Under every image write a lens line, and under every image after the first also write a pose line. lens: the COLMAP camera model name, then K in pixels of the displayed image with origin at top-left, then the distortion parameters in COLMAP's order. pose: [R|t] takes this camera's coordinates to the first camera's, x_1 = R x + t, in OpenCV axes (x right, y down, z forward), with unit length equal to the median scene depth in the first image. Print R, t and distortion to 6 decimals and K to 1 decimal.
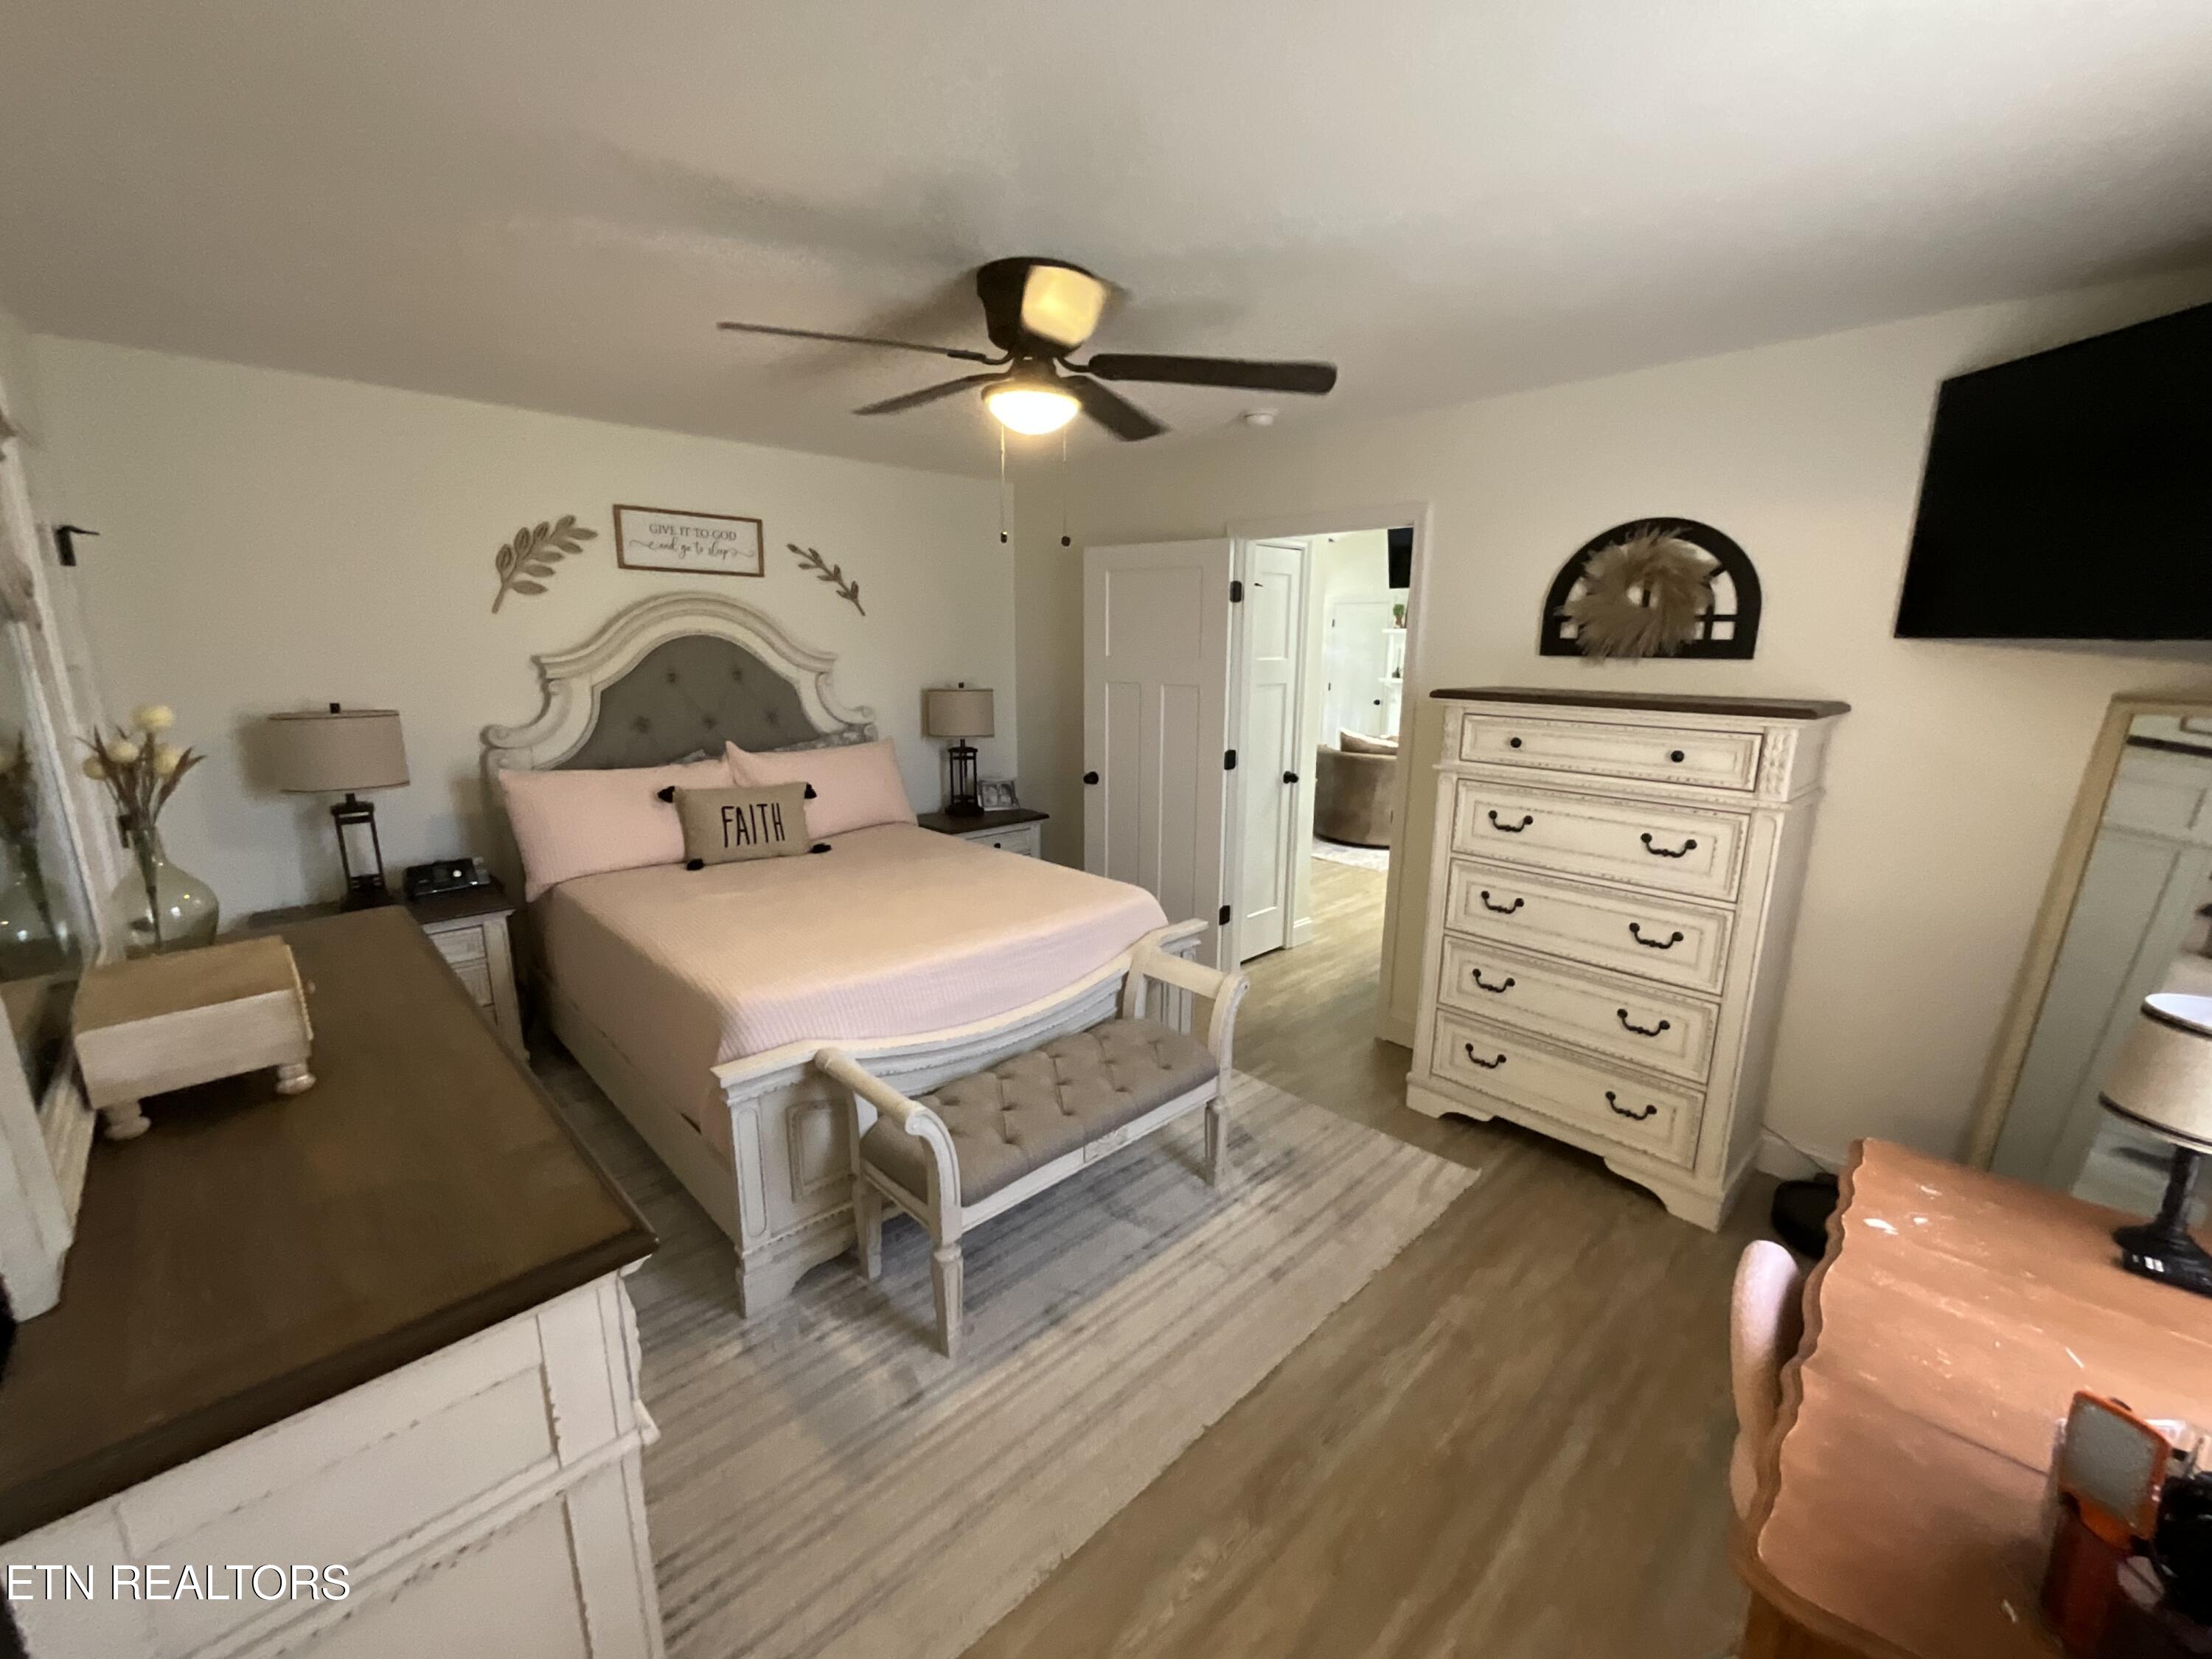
lens RADIAL K [[898.7, 0, 1109.3], [0, 898.7, 839.7], [0, 0, 1]] dist [-0.003120, -0.000319]
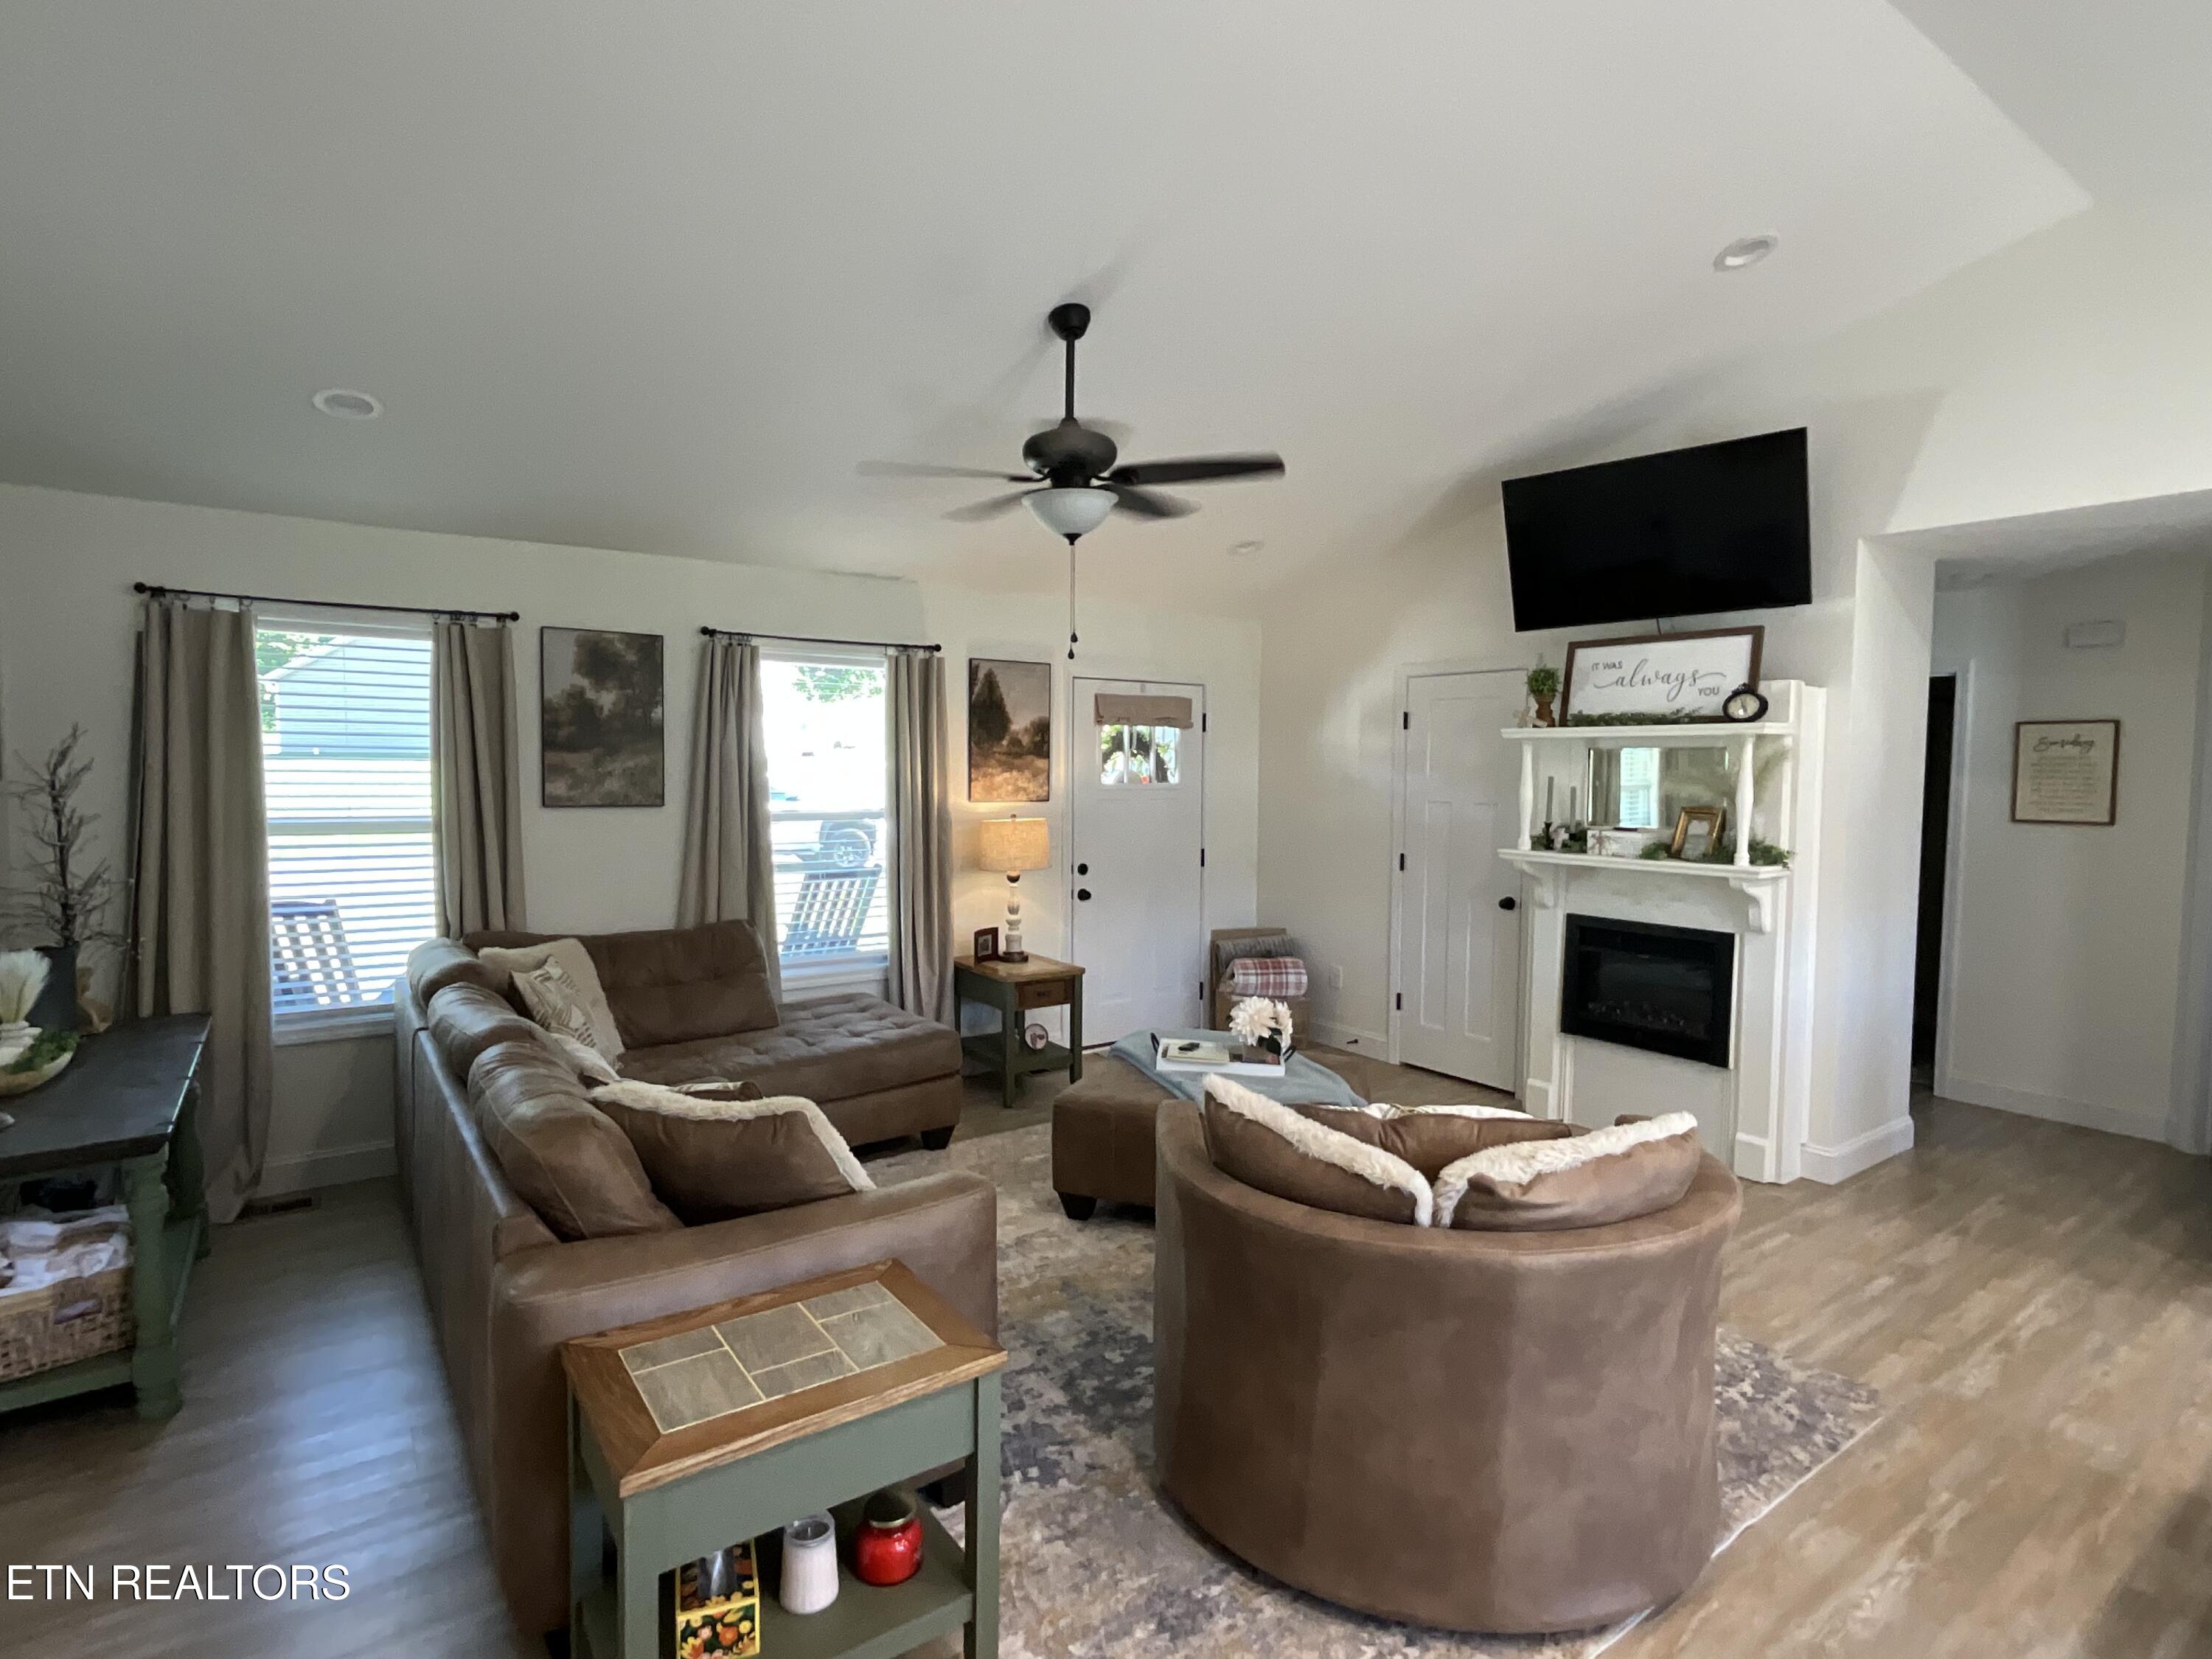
lens RADIAL K [[1119.1, 0, 1104.9], [0, 1119.1, 821.4], [0, 0, 1]] dist [0.006590, 0.001967]
pose [[0.987644, 0.000294, -0.156717, 0.801808], [-0.026803, 0.985581, -0.167067, -0.406063], [0.154408, 0.169203, 0.973411, 1.898661]]
